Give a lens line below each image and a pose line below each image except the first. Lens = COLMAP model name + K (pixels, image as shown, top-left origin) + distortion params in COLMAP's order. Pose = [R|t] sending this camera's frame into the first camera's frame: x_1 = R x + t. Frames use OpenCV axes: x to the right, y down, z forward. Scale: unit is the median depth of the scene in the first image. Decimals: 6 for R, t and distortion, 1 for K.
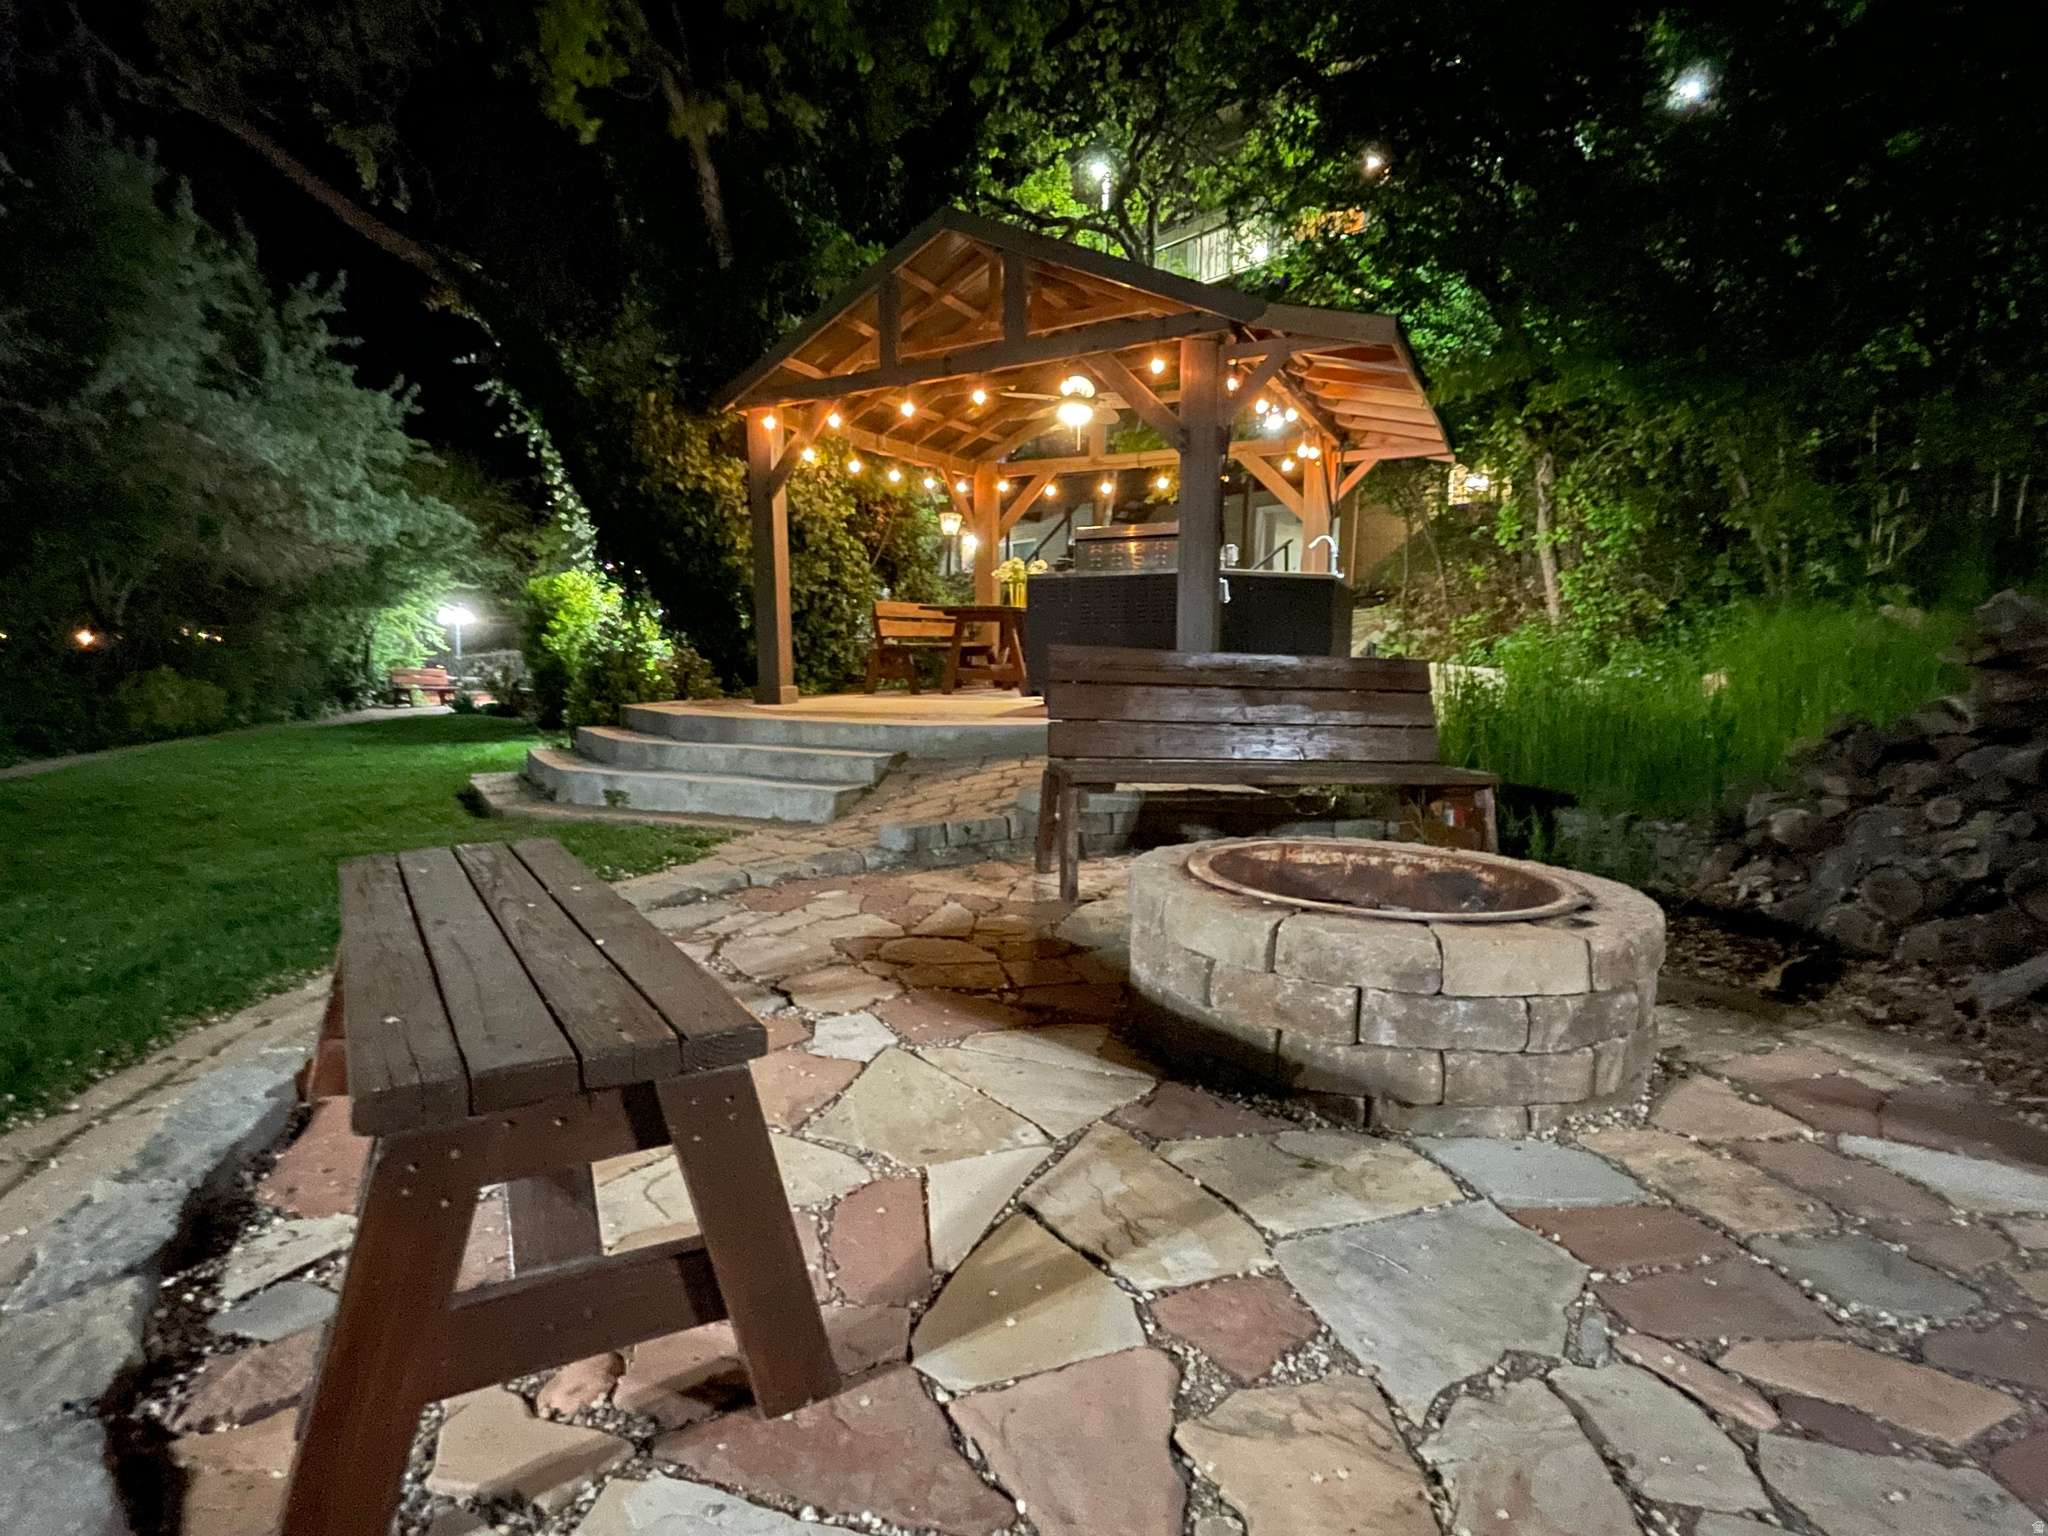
lens RADIAL K [[1020.5, 0, 1025.3], [0, 1020.5, 764.2], [0, 0, 1]] dist [0.002402, -0.000851]
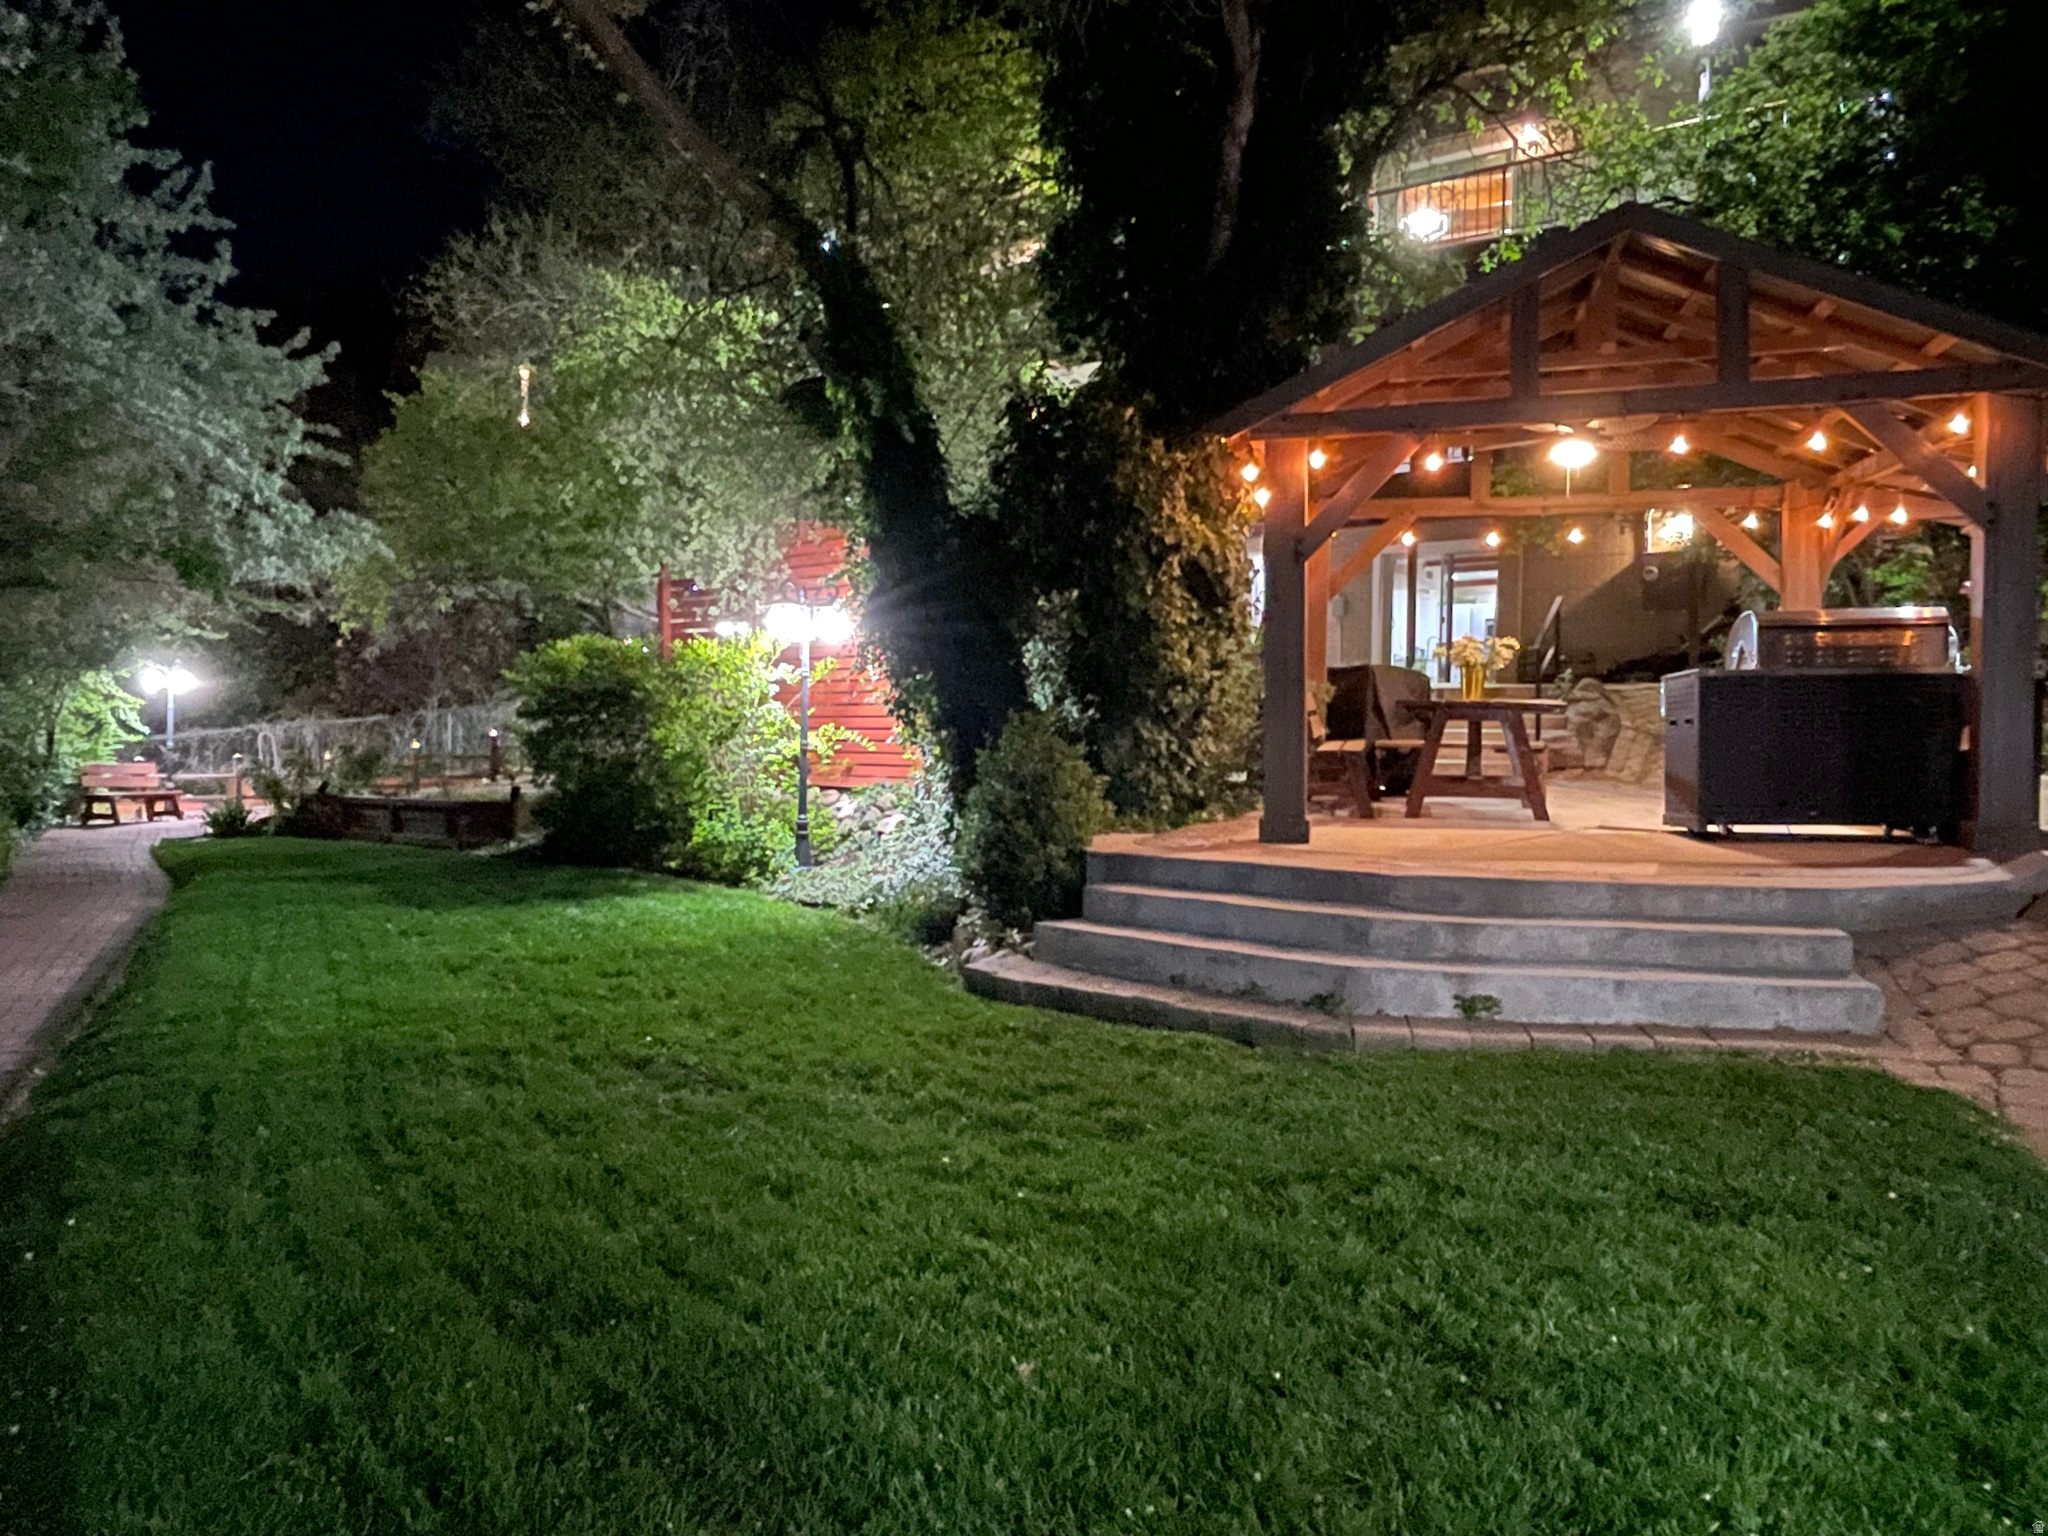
lens RADIAL K [[1375.7, 0, 1034.4], [0, 1375.7, 780.6], [0, 0, 1]] dist [0.001071, -0.015813]
pose [[0.970512, -0.017596, 0.240409, -0.414825], [0.030537, 0.998272, -0.050212, -0.038054], [-0.239109, 0.056073, 0.969372, 0.066280]]
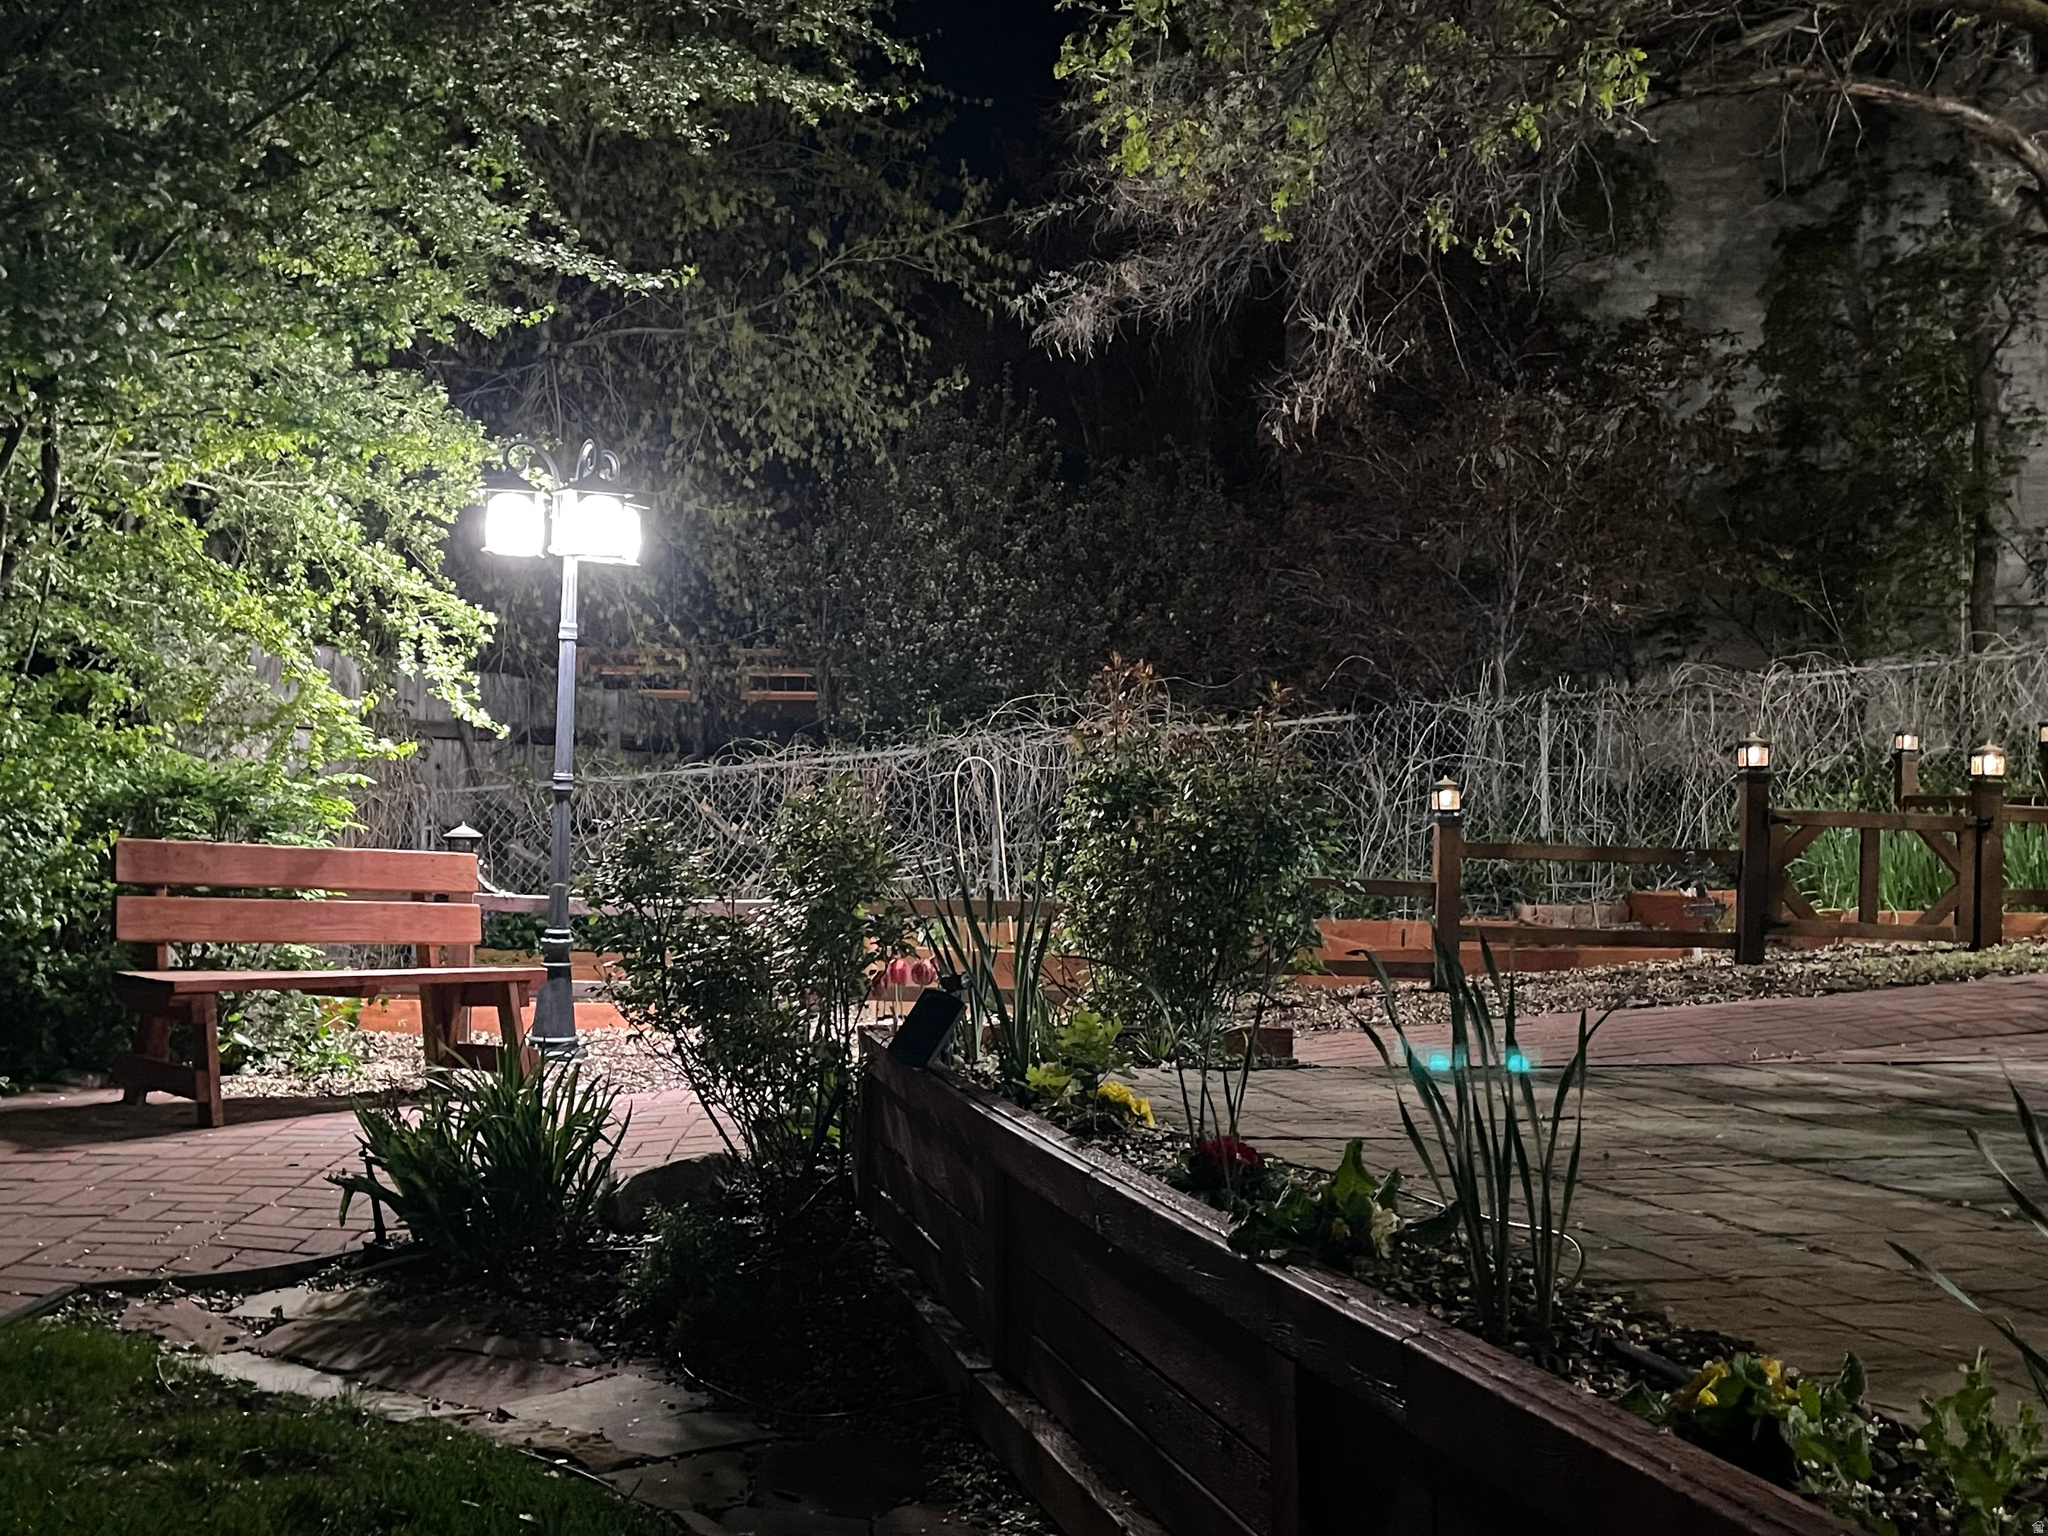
lens RADIAL K [[2127.1, 0, 1025.0], [0, 2127.1, 771.3], [0, 0, 1]] dist [0.016439, 0.000000]
pose [[0.937576, -0.000962, -0.347779, -0.643094], [-0.039460, 0.993244, -0.109130, -0.124269], [0.345534, 0.116041, 0.931204, 1.244377]]
